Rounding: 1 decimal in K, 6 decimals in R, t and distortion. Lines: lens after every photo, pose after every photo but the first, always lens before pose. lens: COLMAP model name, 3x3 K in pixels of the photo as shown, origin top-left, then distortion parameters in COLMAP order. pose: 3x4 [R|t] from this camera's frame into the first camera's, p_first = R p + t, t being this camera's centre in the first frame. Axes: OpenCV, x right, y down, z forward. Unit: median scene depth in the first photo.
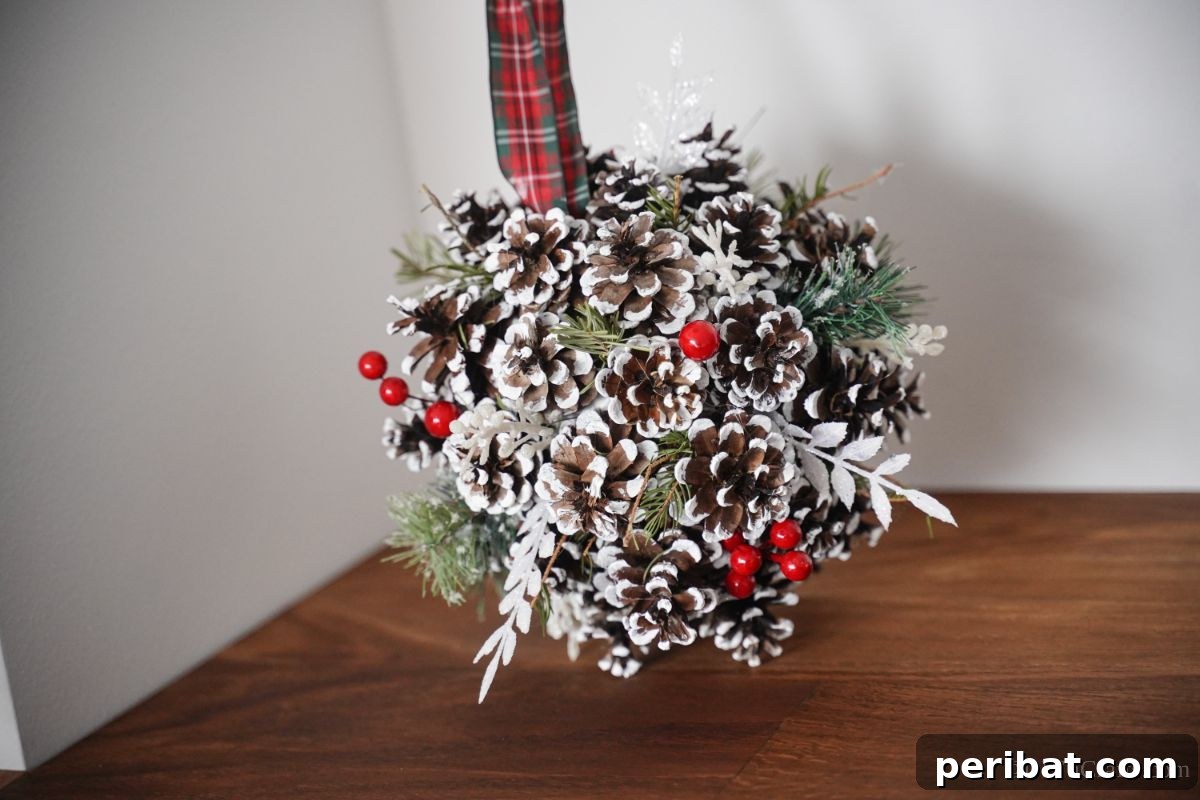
lens RADIAL K [[2809.5, 0, 600.0], [0, 2809.5, 400.0], [0, 0, 1]] dist [0.387399, -0.364749]
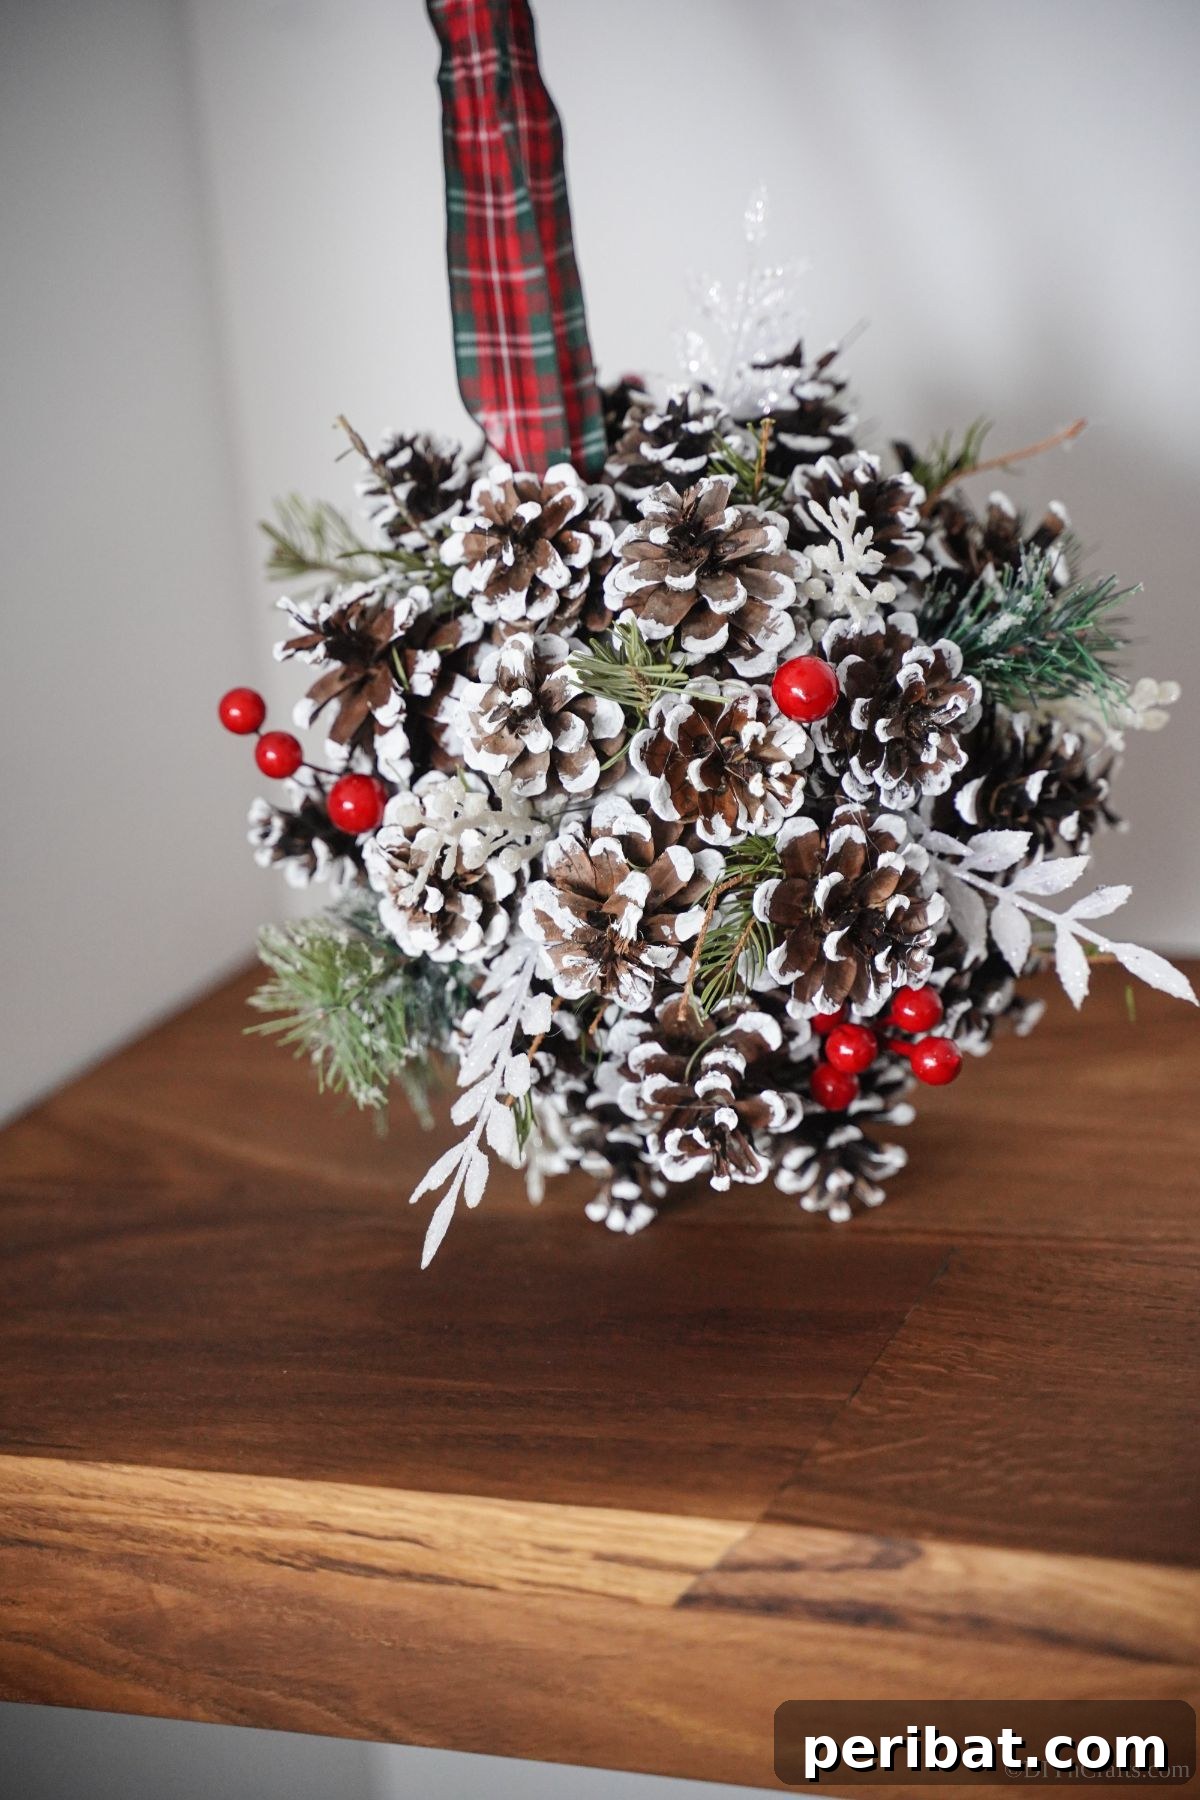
lens RADIAL K [[4214.2, 0, 600.0], [0, 4214.2, 900.0], [0, 0, 1]] dist [0.387399, -0.364749]
pose [[0.994720, 0.034962, 0.096487, -0.093285], [-0.036803, 0.999172, 0.017363, 0.010103], [-0.095800, -0.020823, 0.995183, 0.084029]]
